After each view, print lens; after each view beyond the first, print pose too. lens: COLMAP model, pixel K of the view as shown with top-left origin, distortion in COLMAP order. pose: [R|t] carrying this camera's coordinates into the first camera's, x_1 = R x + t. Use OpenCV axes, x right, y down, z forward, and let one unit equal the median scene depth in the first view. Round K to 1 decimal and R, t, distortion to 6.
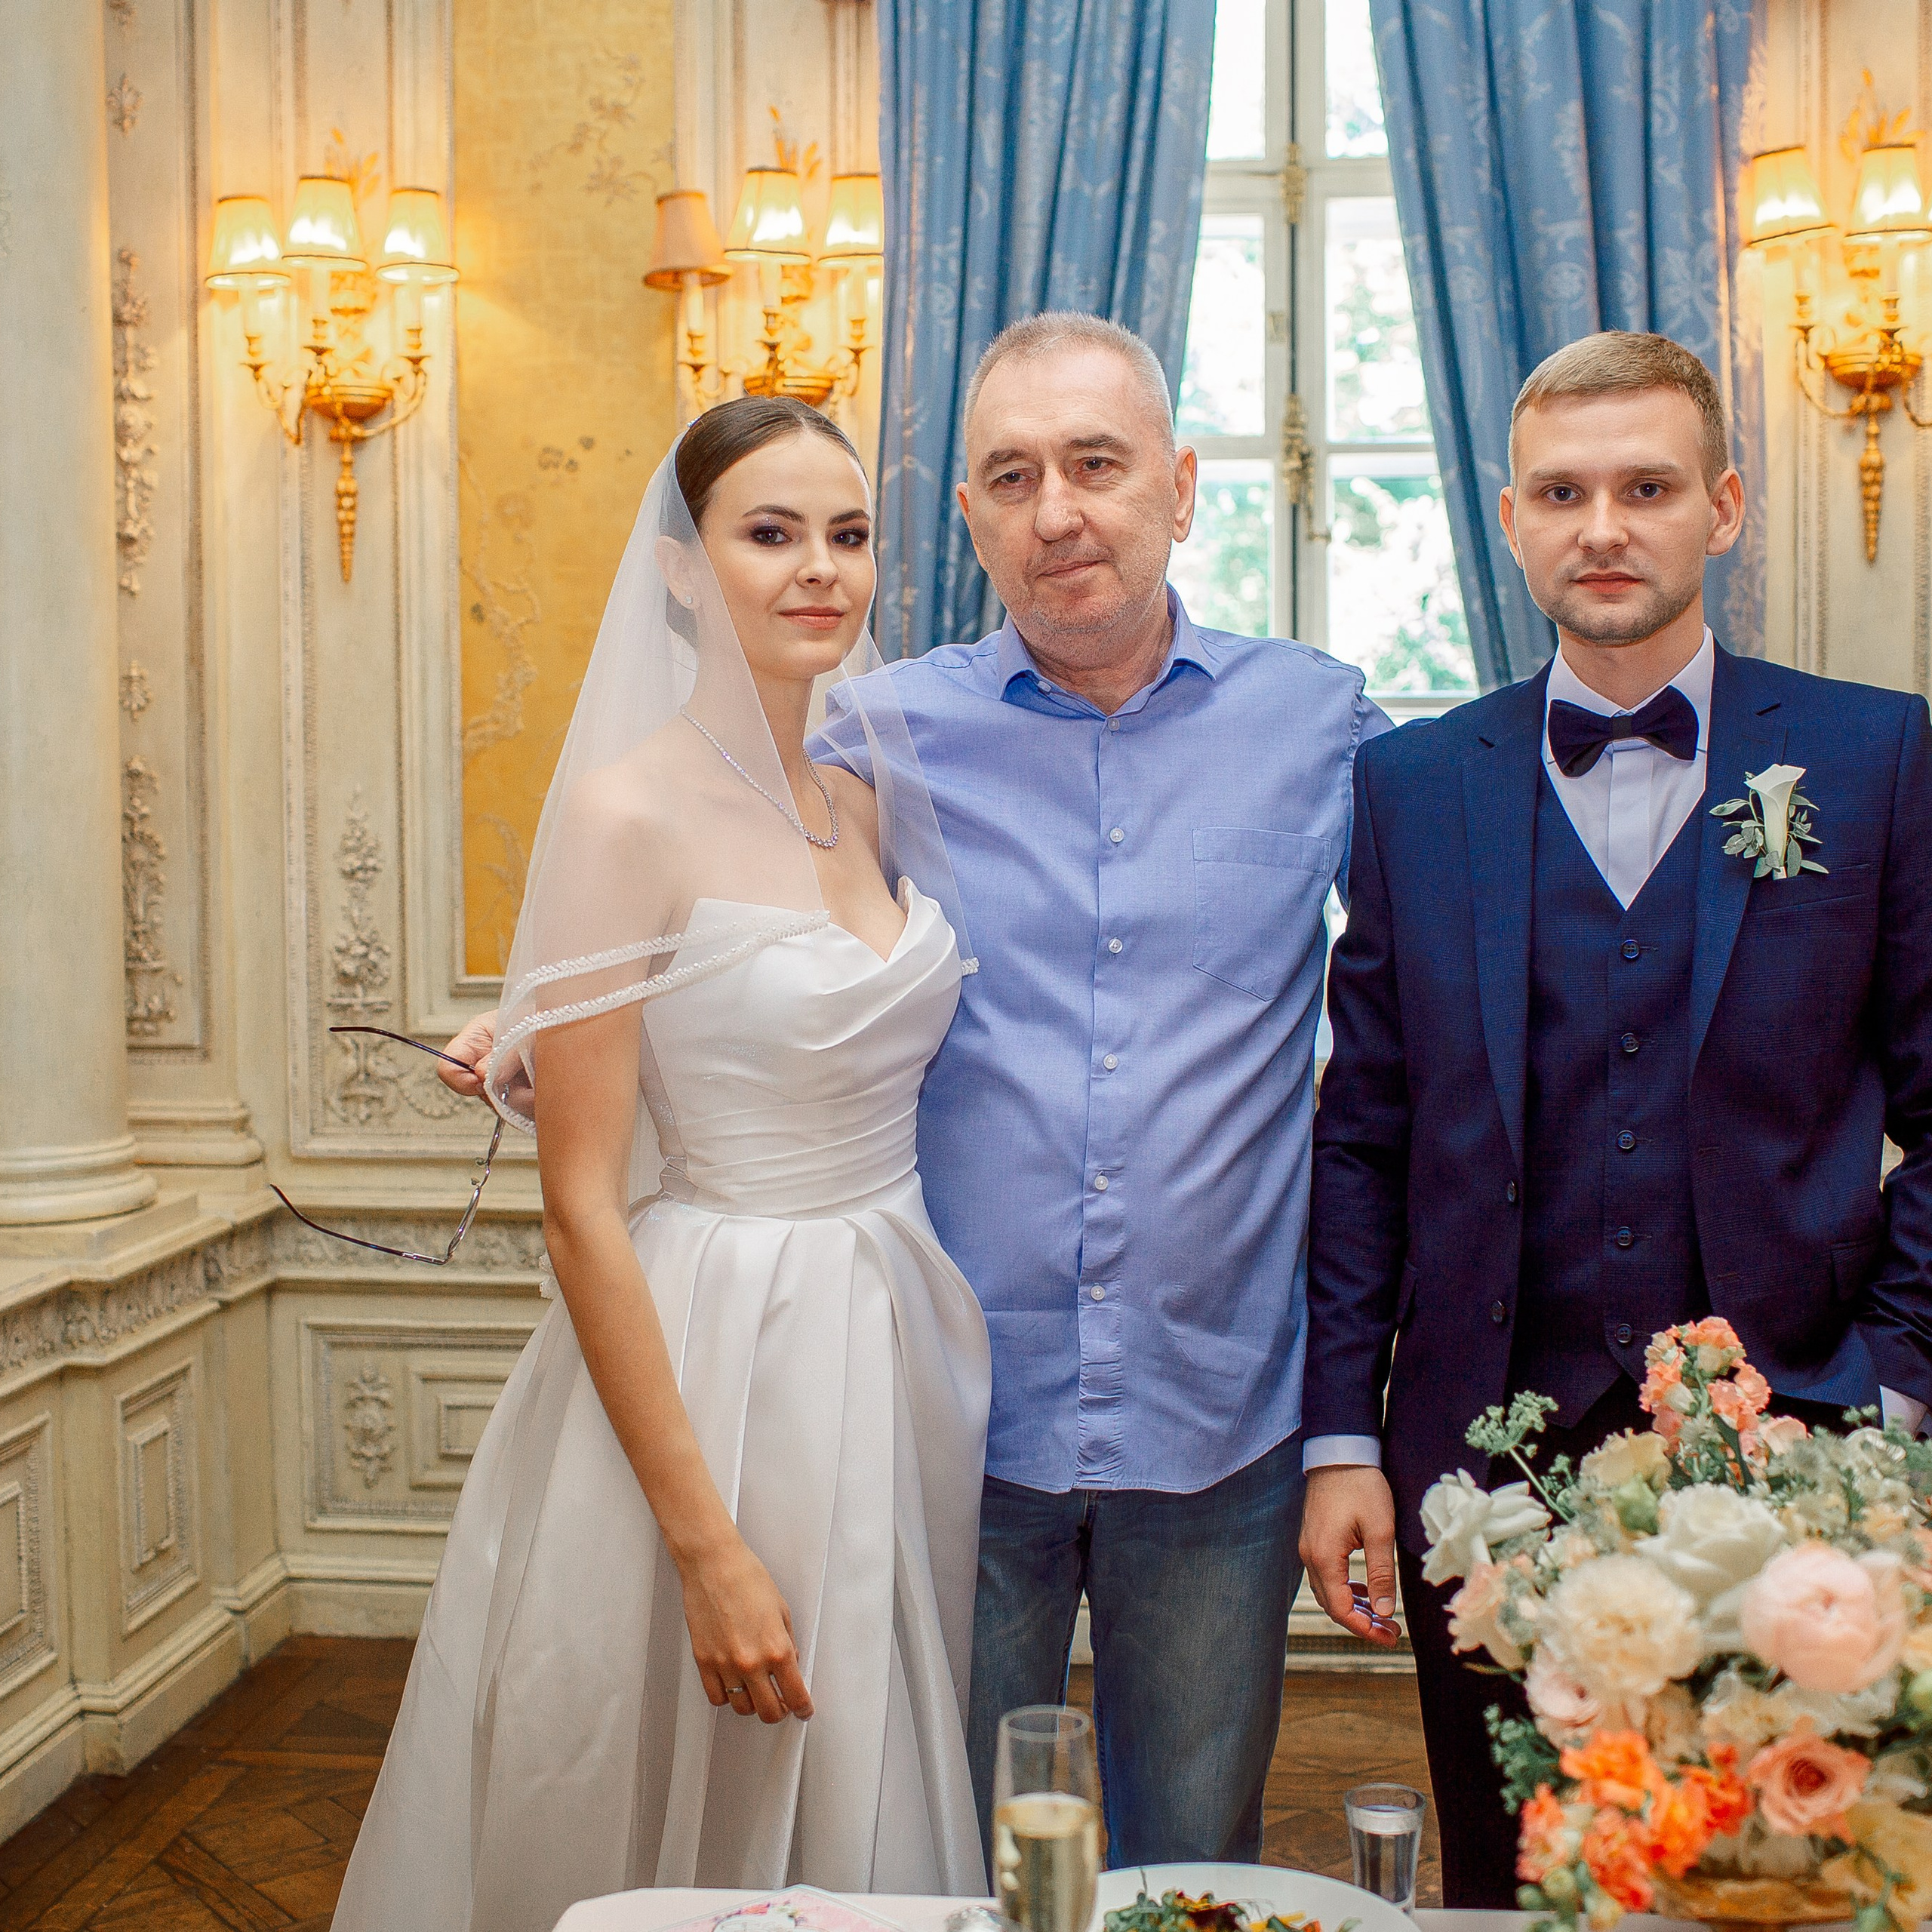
lens RADIAL K [[2781.1, 0, 994.6], [0, 2781.1, 963.7], [0, 0, 1]] dist [-0.114043, 0.137551]
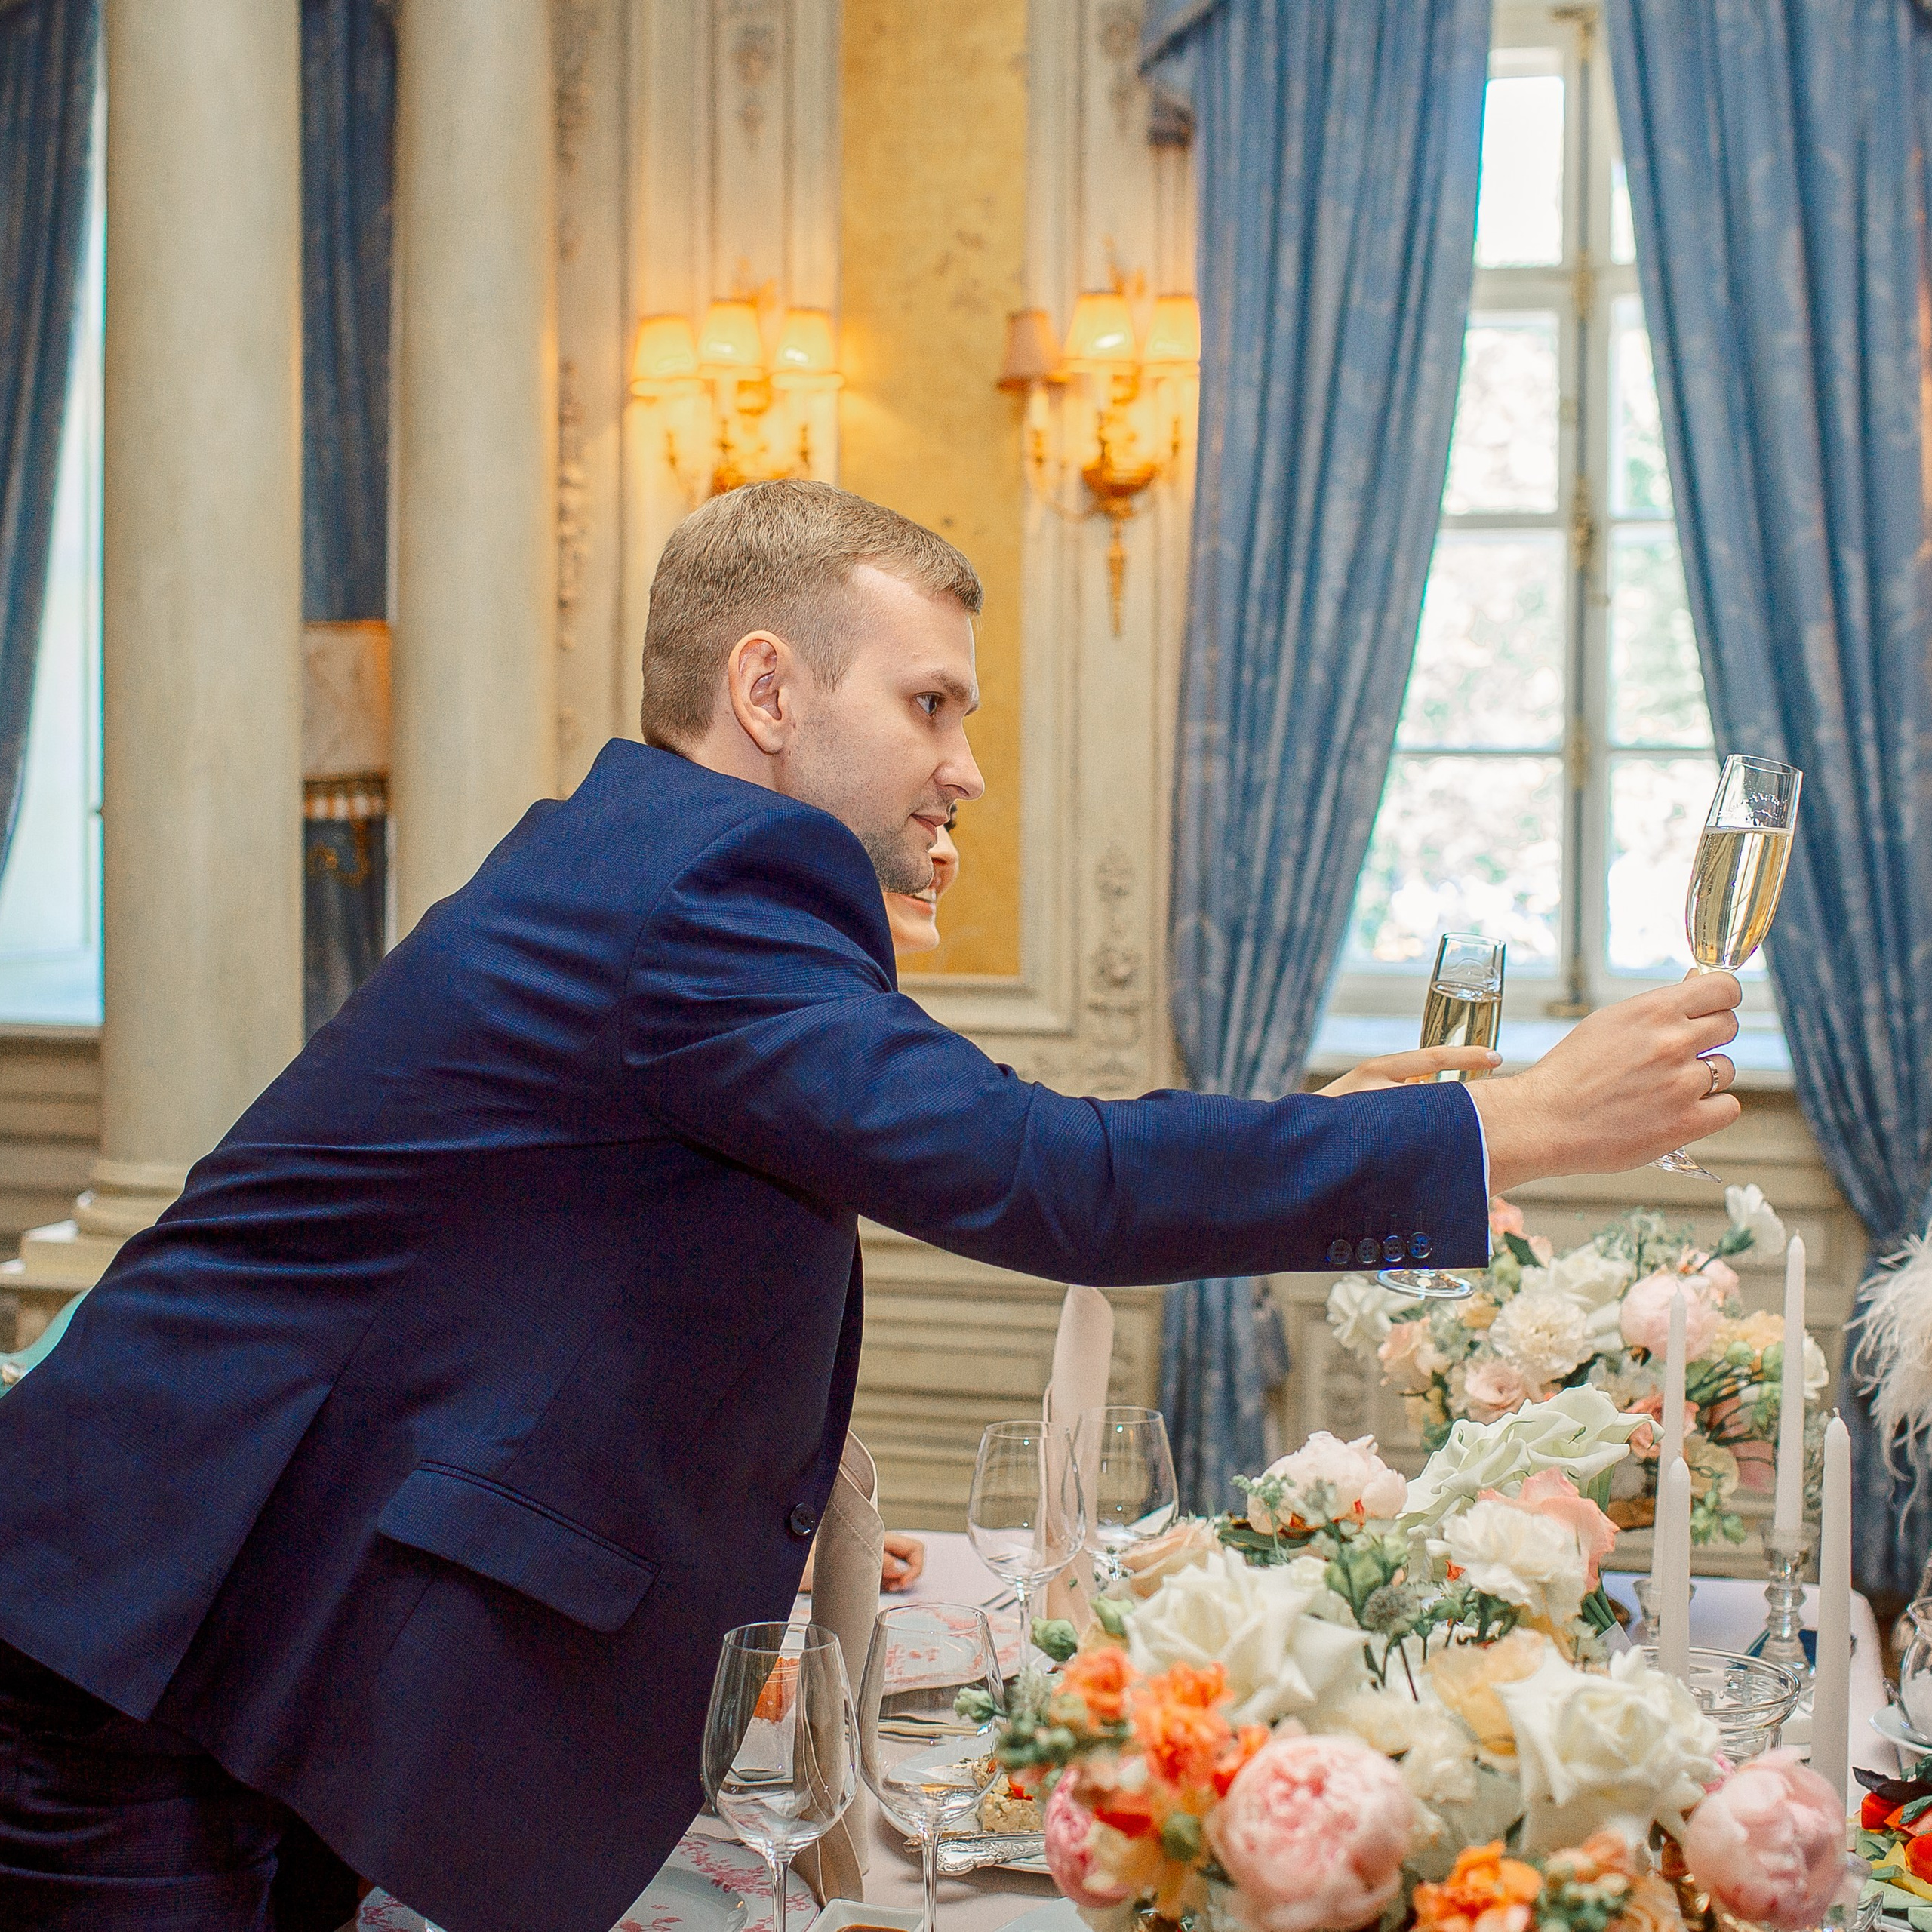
lens RADIAL K [[2886.0, 0, 990.8], [0, 2886.0, 960.5], [0, 0, 1]] dist [-0.110322, 0.109757]
pose [[0.988748, 0.018749, -0.148409, 0.058174], [-0.021339, 0.999646, -0.015879, 0.017843], [0.148059, 0.018867, 0.988799, -0.212963]]
